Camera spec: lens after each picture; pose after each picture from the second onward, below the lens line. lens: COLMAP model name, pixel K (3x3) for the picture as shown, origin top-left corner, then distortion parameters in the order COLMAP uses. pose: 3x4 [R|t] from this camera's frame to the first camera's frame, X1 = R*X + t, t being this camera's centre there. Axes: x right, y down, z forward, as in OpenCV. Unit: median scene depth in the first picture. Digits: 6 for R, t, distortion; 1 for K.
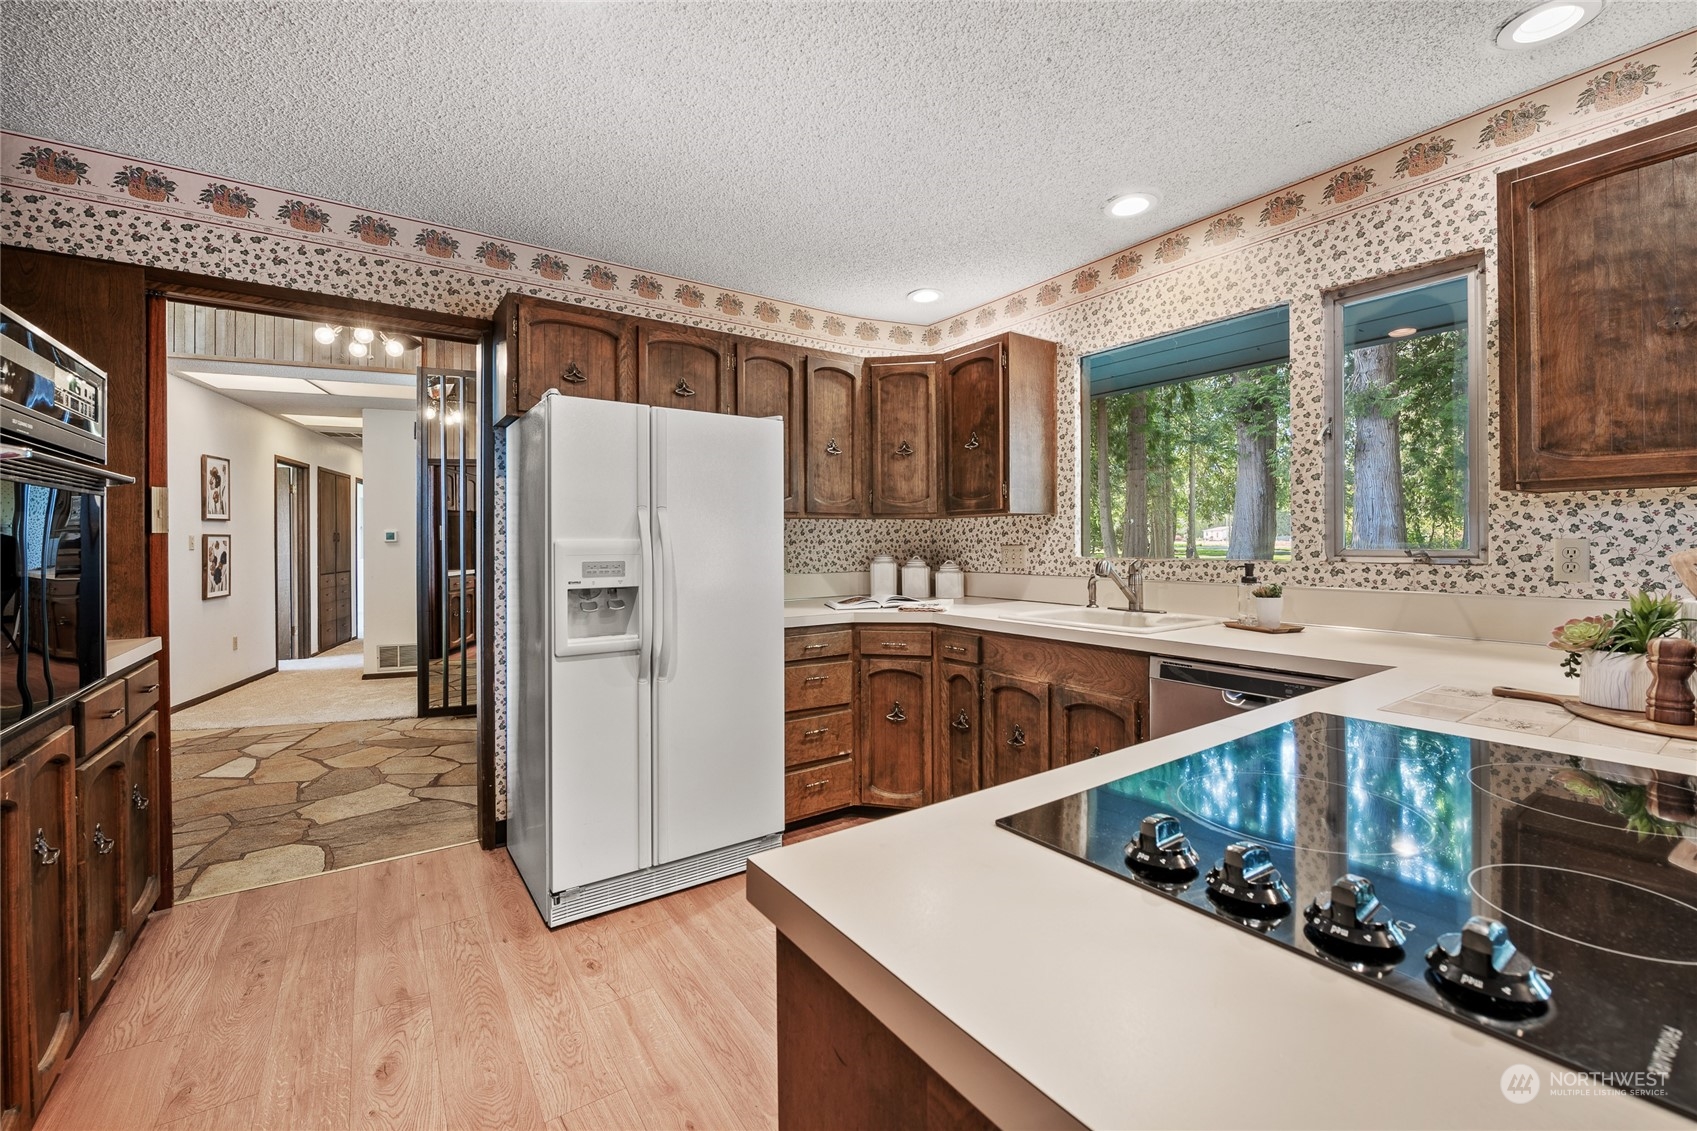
lens RADIAL K [[704.7, 0, 873.9], [0, 704.7, 542.8], [0, 0, 1]] dist [-0.013586, -0.000266]
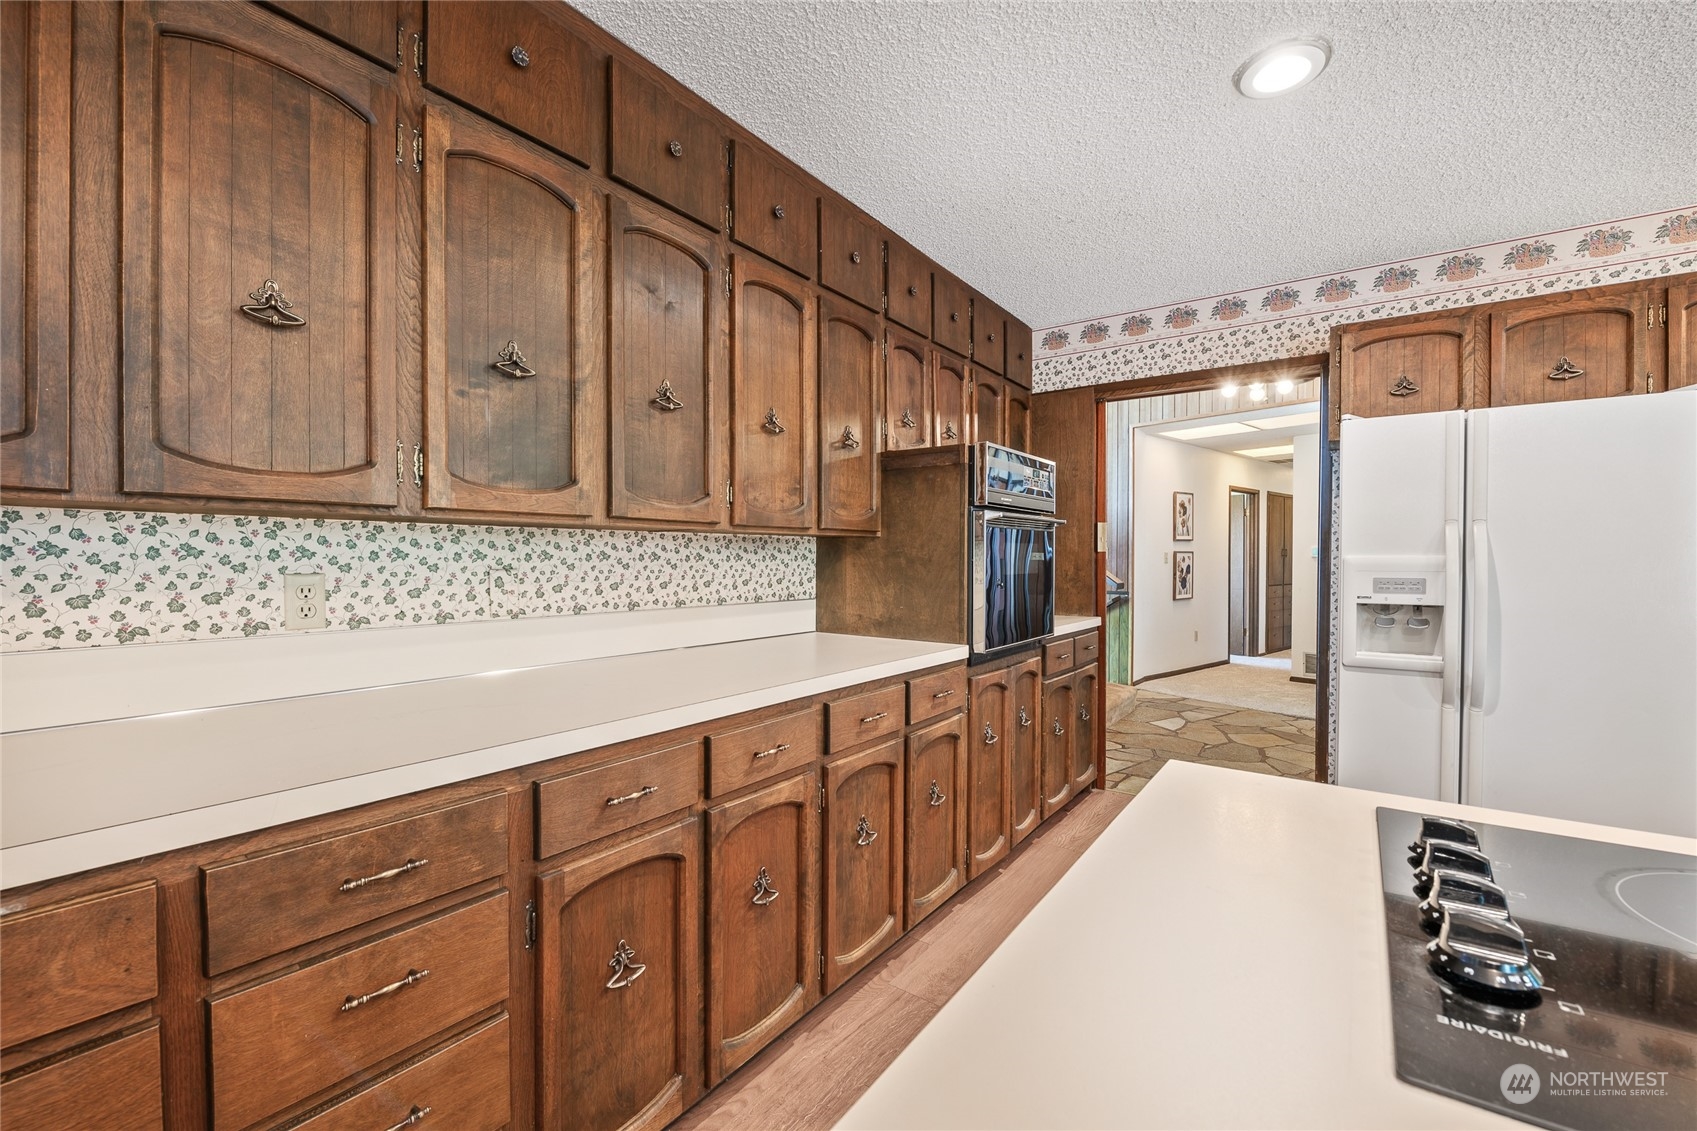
lens RADIAL K [[704.7, 0, 849.5], [0, 704.7, 568.8], [0, 0, 1]] dist [-0.013586, -0.000266]
pose [[0.315439, 0.018415, -0.948767, 0.248072], [-0.003701, 0.999828, 0.018175, -0.001272], [0.948939, -0.002222, 0.315452, -0.040726]]
